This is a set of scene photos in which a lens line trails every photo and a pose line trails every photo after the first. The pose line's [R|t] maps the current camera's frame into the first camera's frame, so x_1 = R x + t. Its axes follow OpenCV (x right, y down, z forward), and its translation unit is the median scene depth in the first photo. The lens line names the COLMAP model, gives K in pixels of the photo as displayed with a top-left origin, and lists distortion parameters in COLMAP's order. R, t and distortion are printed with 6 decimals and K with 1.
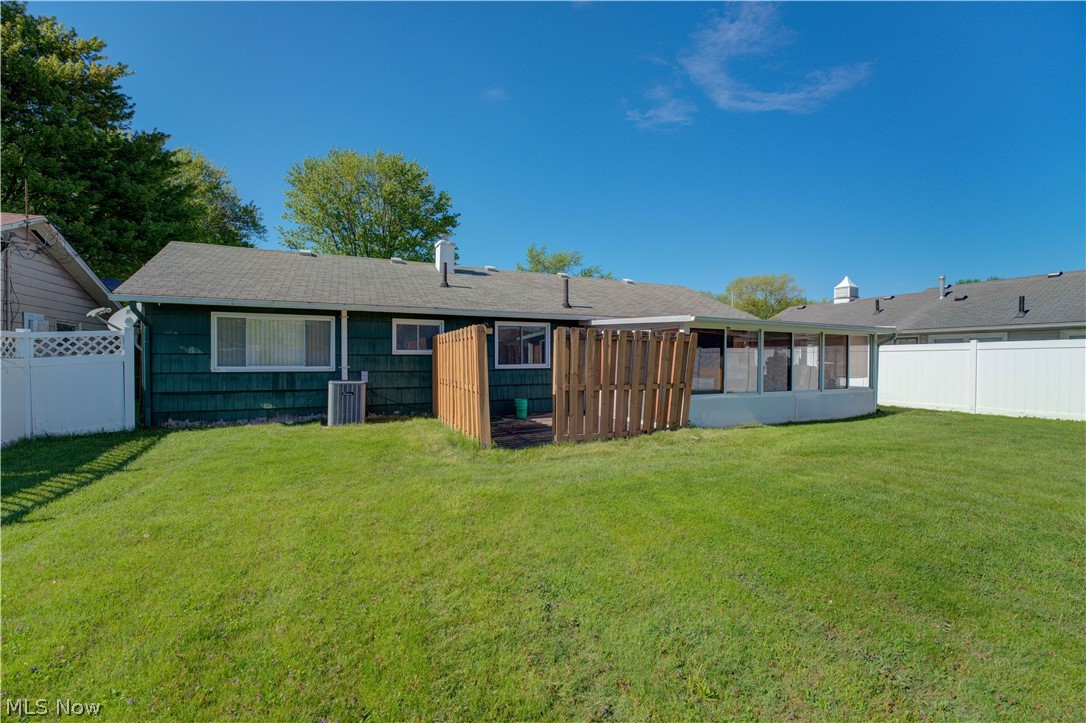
lens RADIAL K [[436.8, 0, 541.6], [0, 436.8, 363.2], [0, 0, 1]] dist [-0.030856, 0.004020]
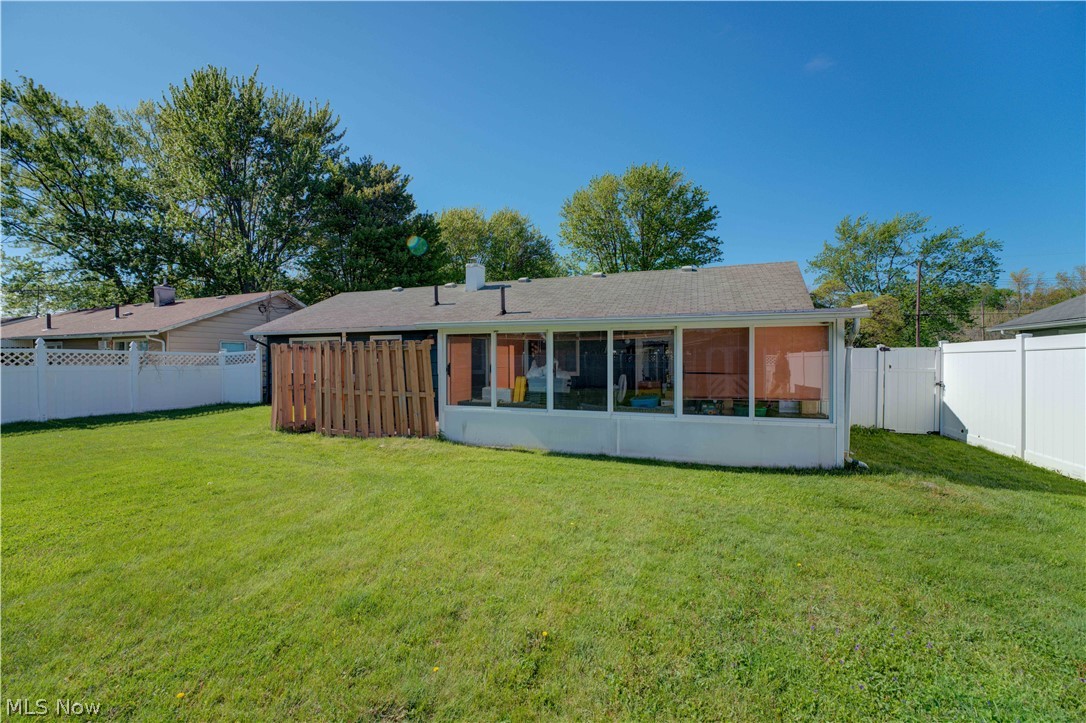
lens RADIAL K [[436.8, 0, 541.6], [0, 436.8, 363.2], [0, 0, 1]] dist [-0.030856, 0.004020]
pose [[0.714886, -0.000553, -0.699241, 0.878256], [-0.002854, 0.999989, -0.003708, -0.011572], [0.699236, 0.004646, 0.714876, 0.354324]]
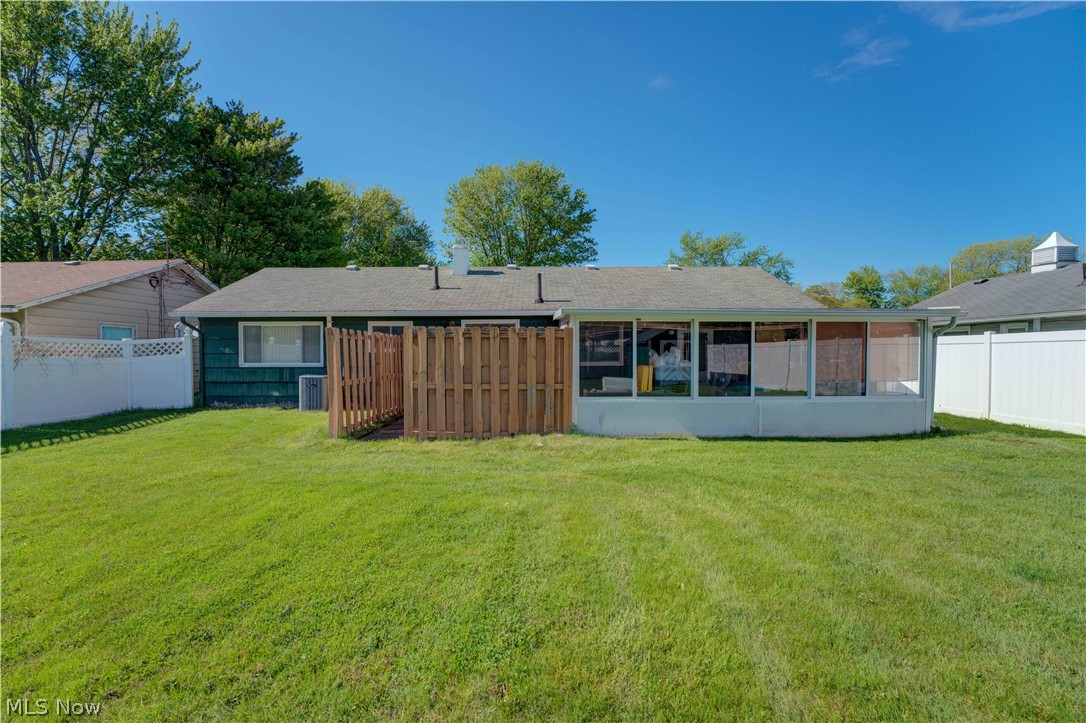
lens RADIAL K [[436.8, 0, 541.6], [0, 436.8, 363.2], [0, 0, 1]] dist [-0.030856, 0.004020]
pose [[0.914969, 0.004374, -0.403501, 0.478726], [0.001186, 0.999908, 0.013529, -0.006160], [0.403523, -0.012857, 0.914879, 0.115745]]
